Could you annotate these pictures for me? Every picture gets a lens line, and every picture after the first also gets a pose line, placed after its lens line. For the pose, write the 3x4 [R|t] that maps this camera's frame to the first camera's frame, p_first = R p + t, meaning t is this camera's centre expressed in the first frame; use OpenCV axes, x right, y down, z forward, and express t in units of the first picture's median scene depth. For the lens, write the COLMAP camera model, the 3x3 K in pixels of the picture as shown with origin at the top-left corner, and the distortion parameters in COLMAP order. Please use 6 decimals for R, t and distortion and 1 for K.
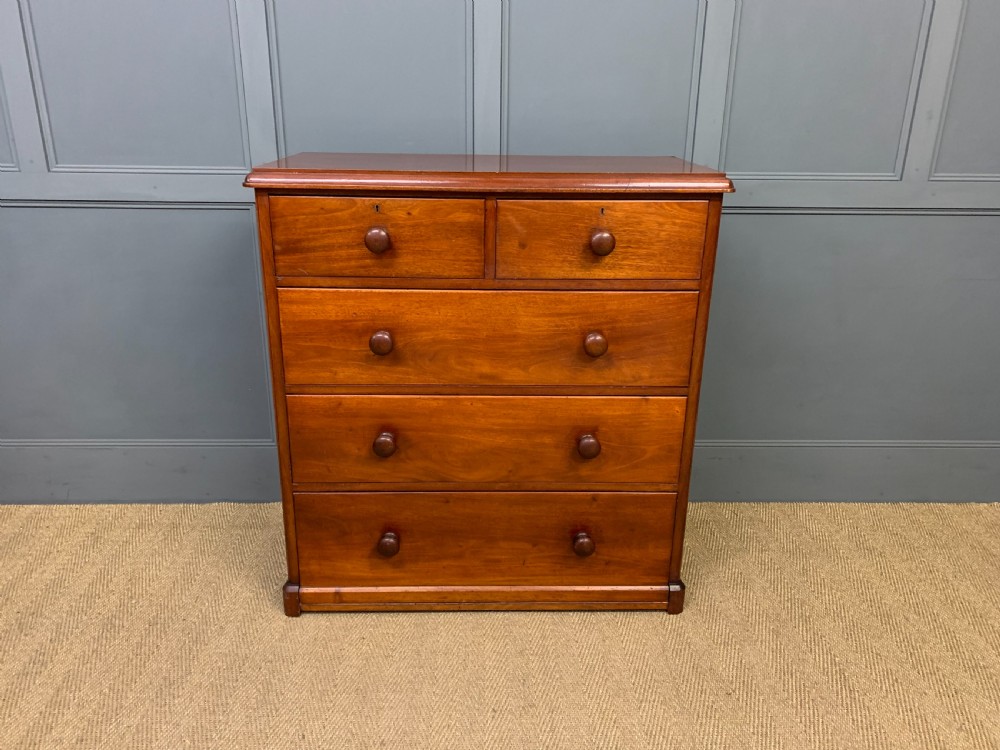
lens RADIAL K [[760.4, 0, 492.5], [0, 760.4, 370.2], [0, 0, 1]] dist [0.026835, -0.014508]
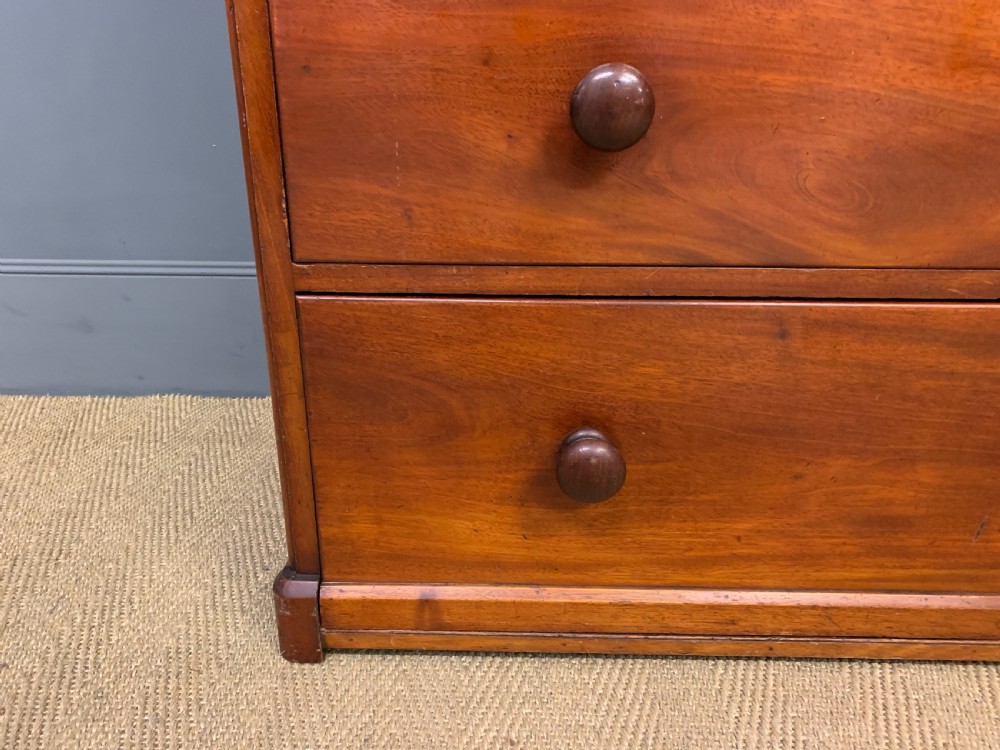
lens RADIAL K [[767.7, 0, 493.5], [0, 767.7, 388.0], [0, 0, 1]] dist [0.049496, -0.055207]
pose [[0.999162, 0.011239, -0.039369, -0.164632], [-0.008333, 0.997282, 0.073209, 0.172433], [0.040084, -0.072820, 0.996539, 0.673938]]
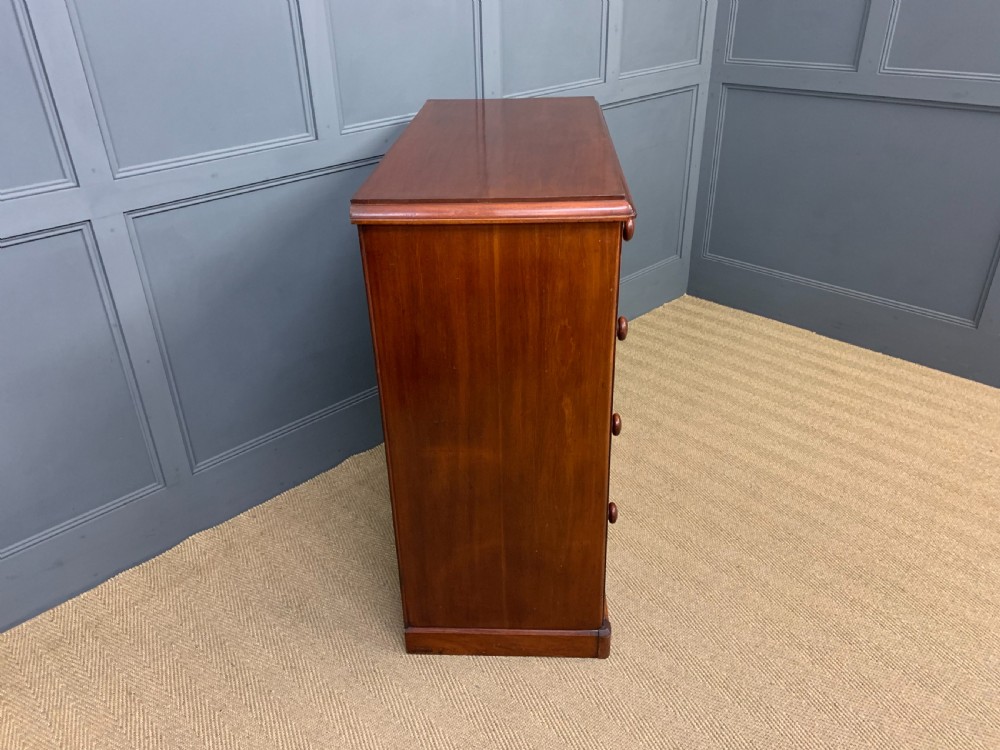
lens RADIAL K [[767.7, 0, 482.8], [0, 767.7, 381.9], [0, 0, 1]] dist [0.049496, -0.055207]
pose [[0.746388, -0.356003, 0.562287, -0.605898], [0.258295, 0.933626, 0.248246, -0.180166], [-0.613343, -0.040052, 0.788801, 0.104281]]
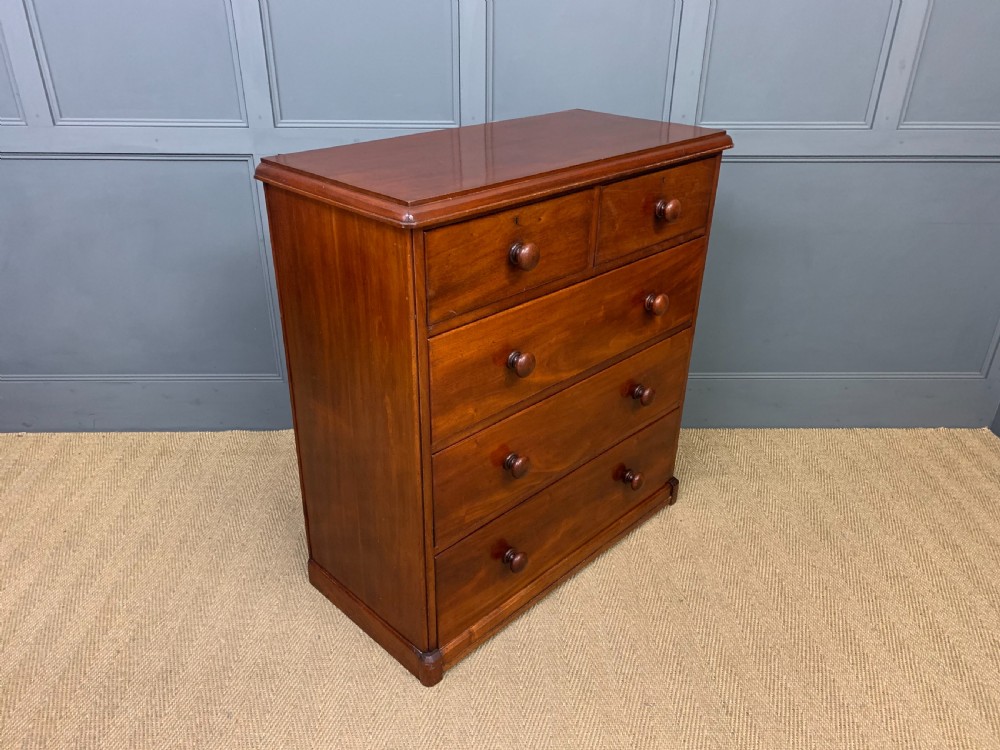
lens RADIAL K [[760.4, 0, 485.4], [0, 760.4, 383.4], [0, 0, 1]] dist [0.026835, -0.014508]
pose [[0.999985, -0.003101, -0.004421, 0.014877], [0.003720, 0.989043, 0.147578, -0.071719], [0.003915, -0.147593, 0.989040, -0.096818]]
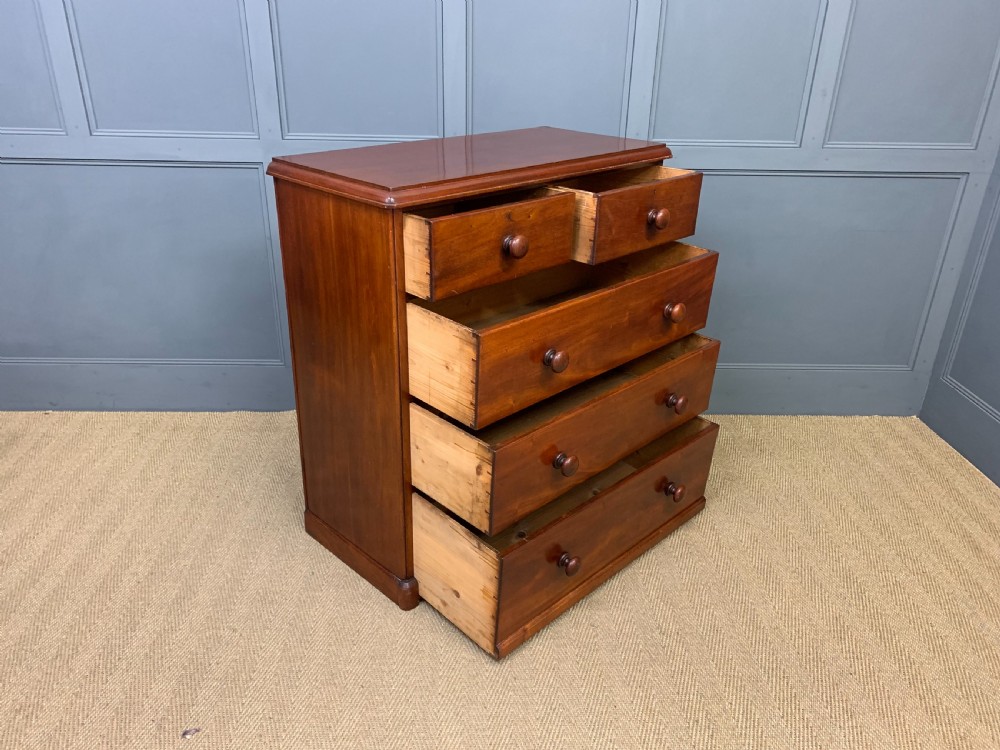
lens RADIAL K [[760.4, 0, 488.6], [0, 760.4, 382.9], [0, 0, 1]] dist [0.026835, -0.014508]
pose [[0.999975, 0.007043, 0.000326, 0.054639], [-0.007037, 0.994060, 0.108603, -0.008698], [0.000441, -0.108603, 0.994085, -0.271690]]
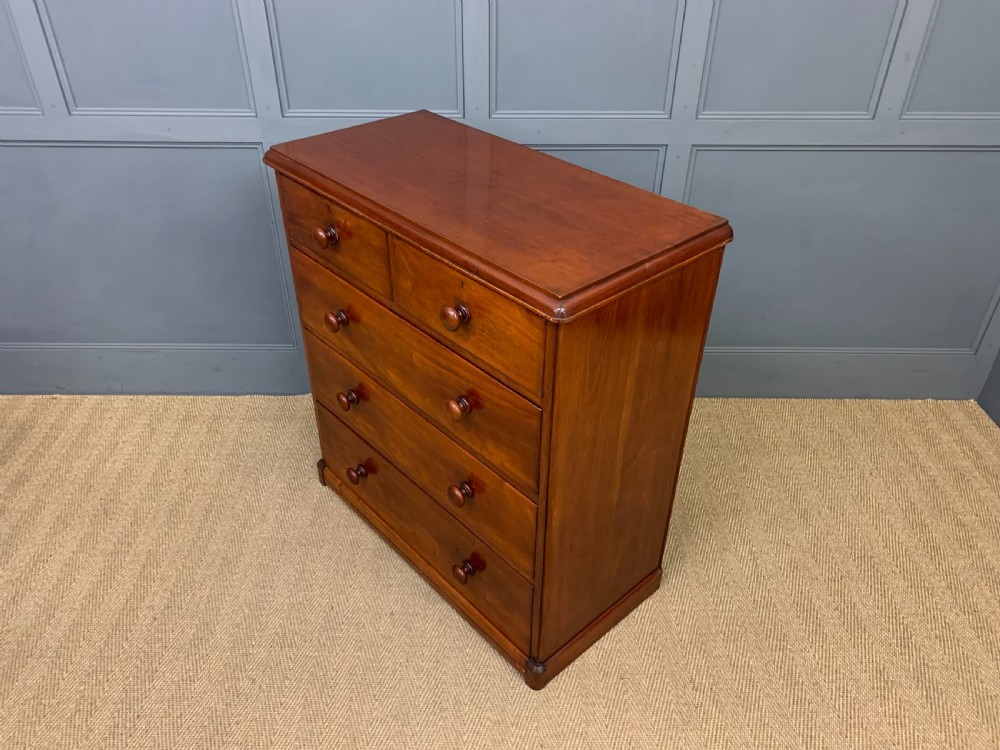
lens RADIAL K [[760.4, 0, 488.6], [0, 760.4, 371.6], [0, 0, 1]] dist [0.026835, -0.014508]
pose [[0.999567, 0.008663, -0.028123, 0.048376], [-0.000839, 0.963684, 0.267043, -0.227393], [0.029415, -0.266904, 0.963274, -0.132715]]
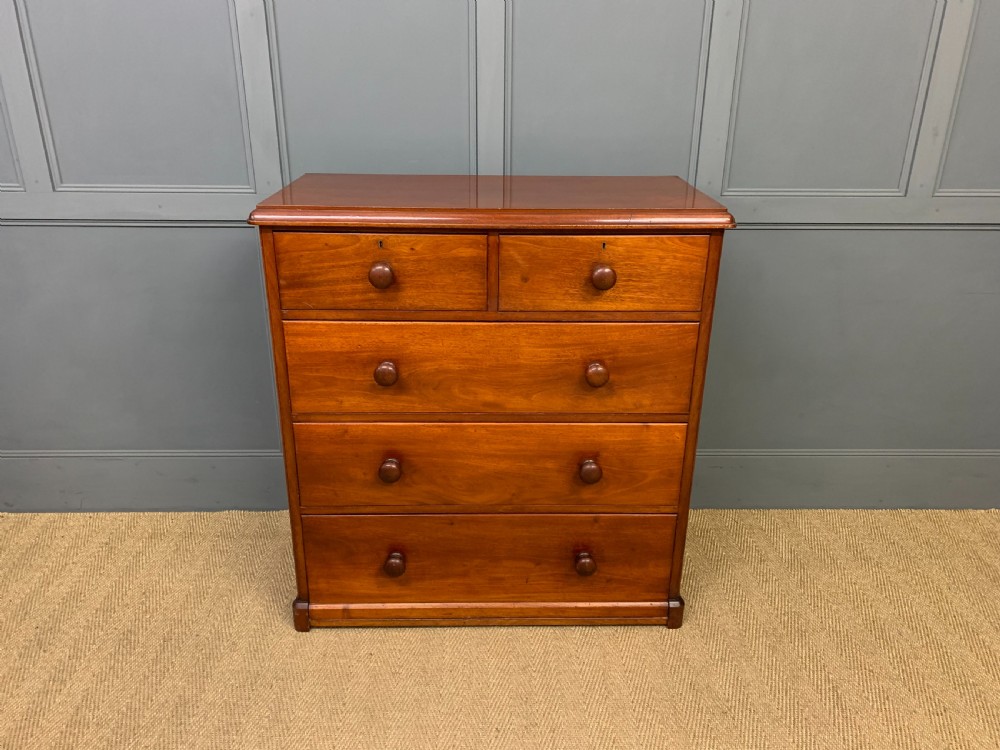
lens RADIAL K [[760.4, 0, 496.6], [0, 760.4, 370.2], [0, 0, 1]] dist [0.026835, -0.014508]
pose [[0.999986, -0.001629, -0.004993, 0.006042], [0.001856, 0.998948, 0.045826, -0.079493], [0.004913, -0.045835, 0.998937, -0.012245]]
